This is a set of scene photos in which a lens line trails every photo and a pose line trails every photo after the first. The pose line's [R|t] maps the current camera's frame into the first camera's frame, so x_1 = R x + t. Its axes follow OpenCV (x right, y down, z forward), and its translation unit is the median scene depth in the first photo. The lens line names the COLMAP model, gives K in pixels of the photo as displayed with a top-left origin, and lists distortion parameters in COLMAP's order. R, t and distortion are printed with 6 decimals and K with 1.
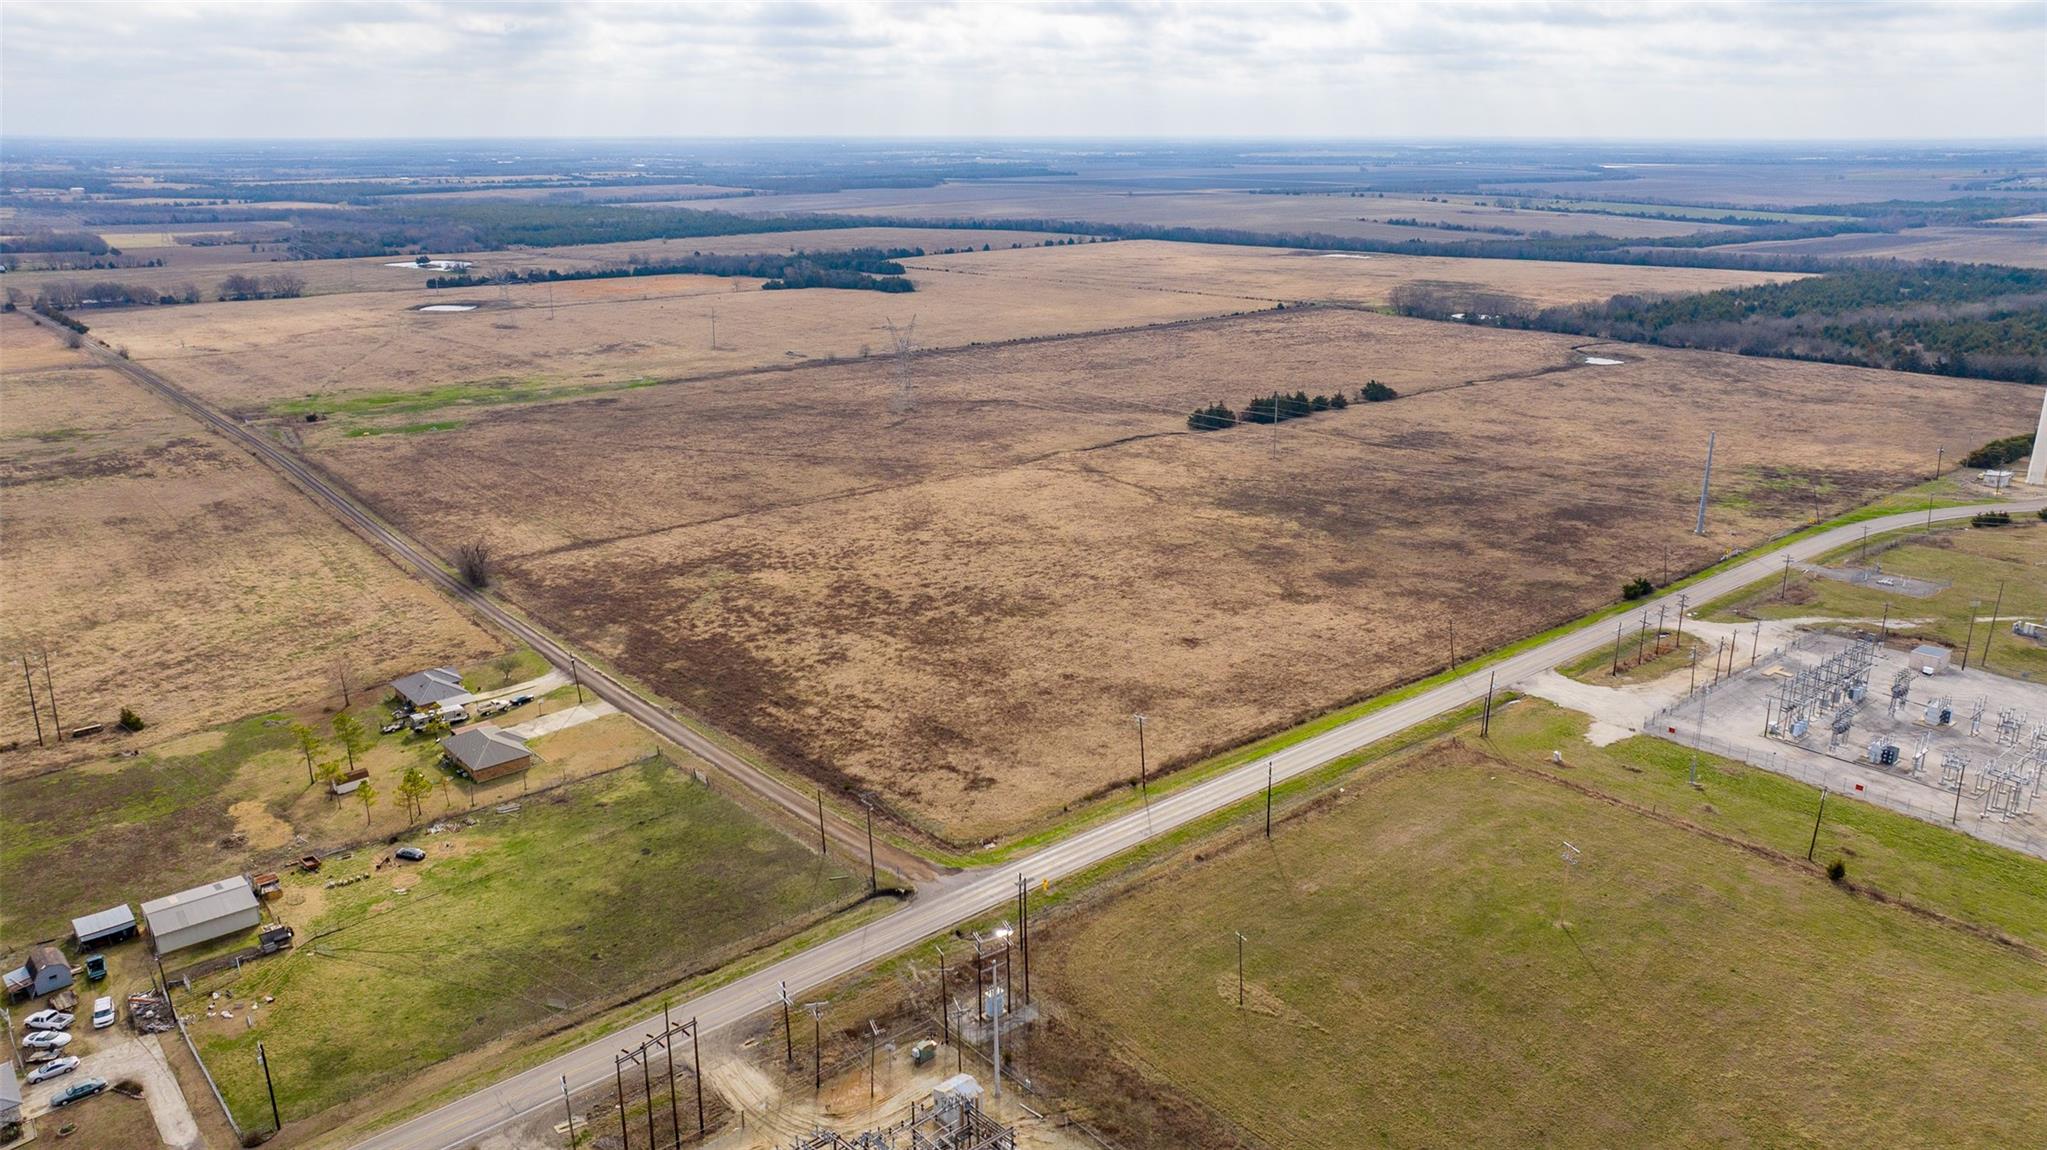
lens RADIAL K [[1447.4, 0, 1023.5], [0, 1447.4, 575.0], [0, 0, 1]] dist [-0.009594, 0.004221]
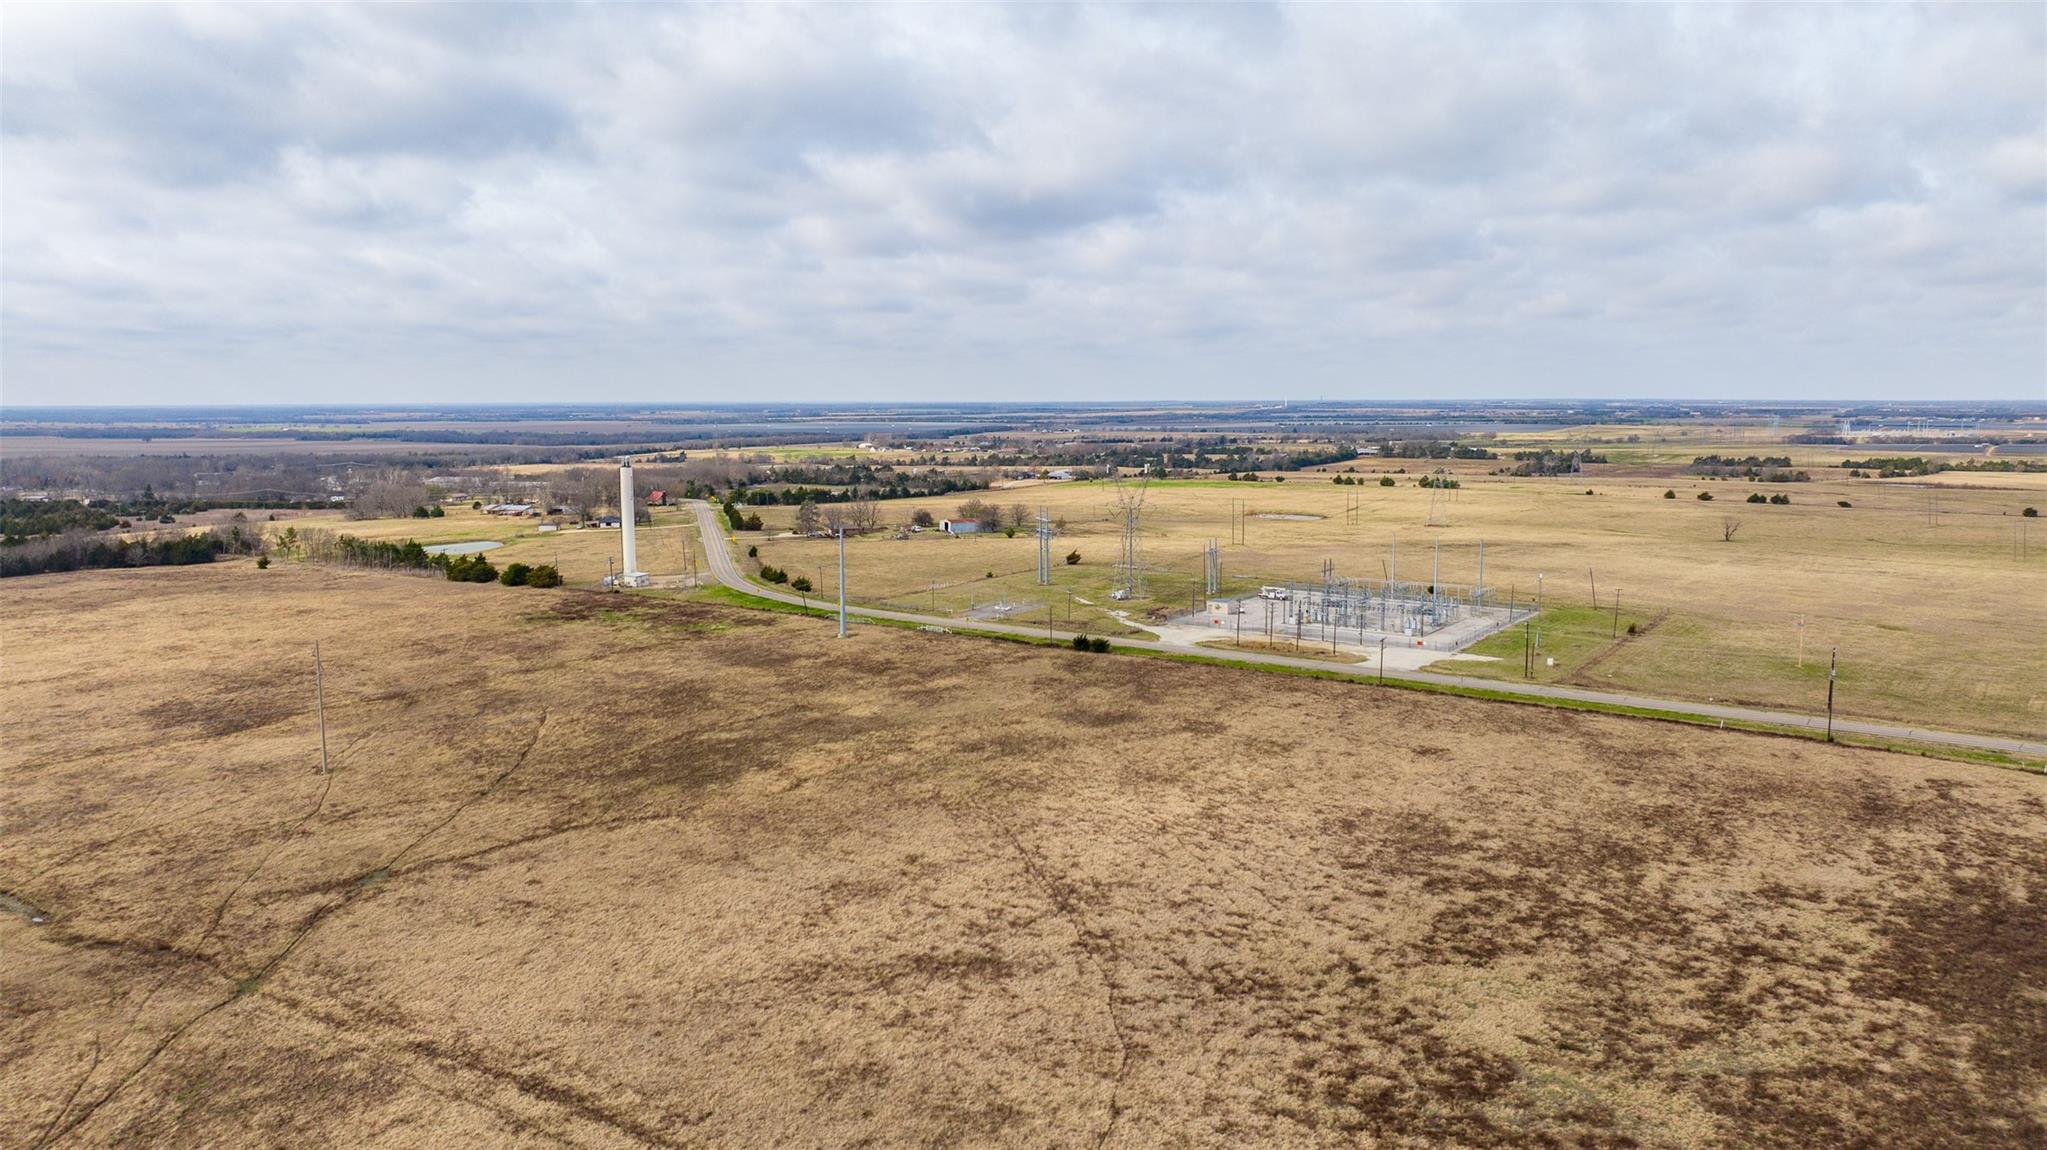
lens RADIAL K [[1447.4, 0, 1023.5], [0, 1447.4, 575.0], [0, 0, 1]] dist [-0.009594, 0.004221]
pose [[-0.277159, -0.119374, 0.953380, -0.544128], [0.284252, 0.937649, 0.200040, -0.254817], [-0.917815, 0.326442, -0.225945, 1.239056]]
